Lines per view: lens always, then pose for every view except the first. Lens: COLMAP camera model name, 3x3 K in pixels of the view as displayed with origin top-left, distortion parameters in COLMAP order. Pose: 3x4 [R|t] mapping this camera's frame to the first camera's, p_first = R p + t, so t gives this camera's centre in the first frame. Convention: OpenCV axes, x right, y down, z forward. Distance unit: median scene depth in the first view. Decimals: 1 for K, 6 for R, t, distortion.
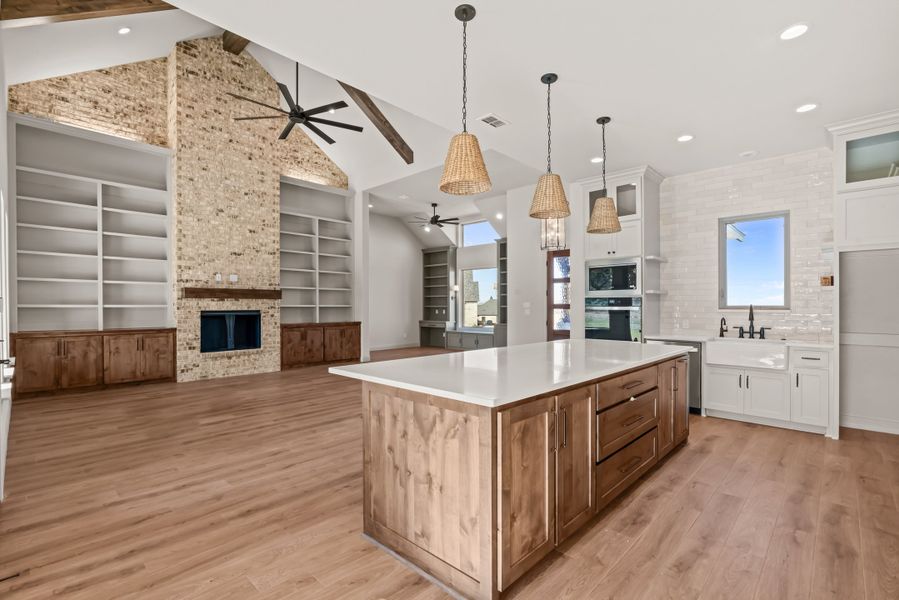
lens RADIAL K [[411.8, 0, 450.3], [0, 411.8, 308.5], [0, 0, 1]] dist [-0.003611, 0.000282]
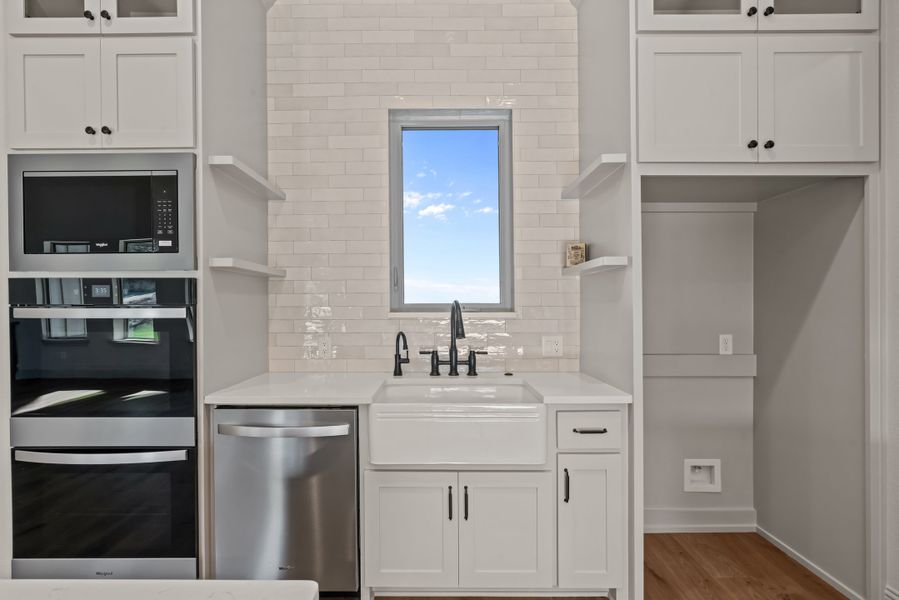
lens RADIAL K [[414.9, 0, 439.9], [0, 414.9, 306.0], [0, 0, 1]] dist [-0.001427, 0.000357]
pose [[0.728270, -0.003869, 0.685279, 0.406108], [0.008463, 0.999959, -0.003347, -0.002944], [-0.685238, 0.008237, 0.728273, 0.672986]]
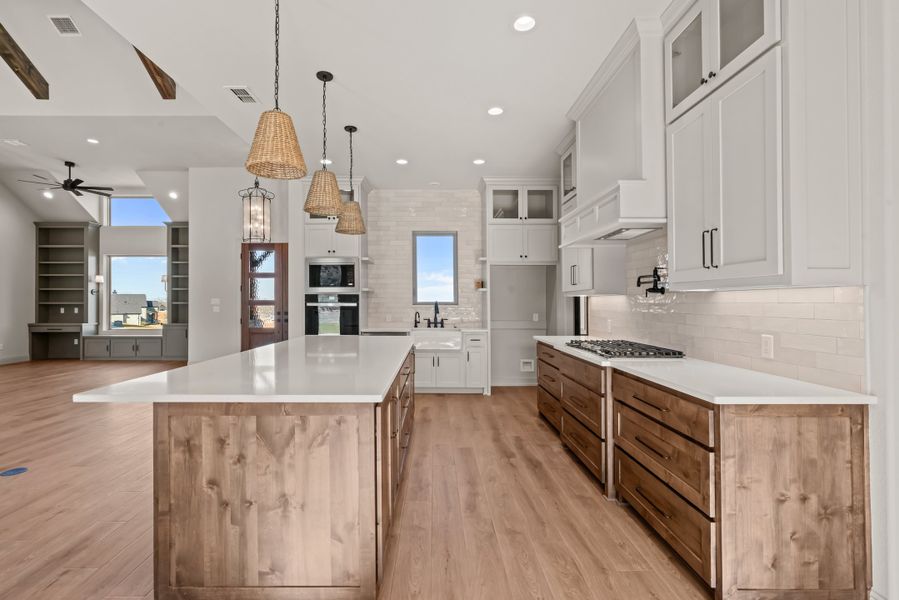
lens RADIAL K [[418.8, 0, 431.5], [0, 418.8, 298.8], [0, 0, 1]] dist [-0.001029, 0.000728]
pose [[0.729460, 0.005688, 0.684000, -0.170415], [0.004778, 0.999899, -0.013410, 0.000270], [-0.684007, 0.013050, 0.729359, 0.054027]]
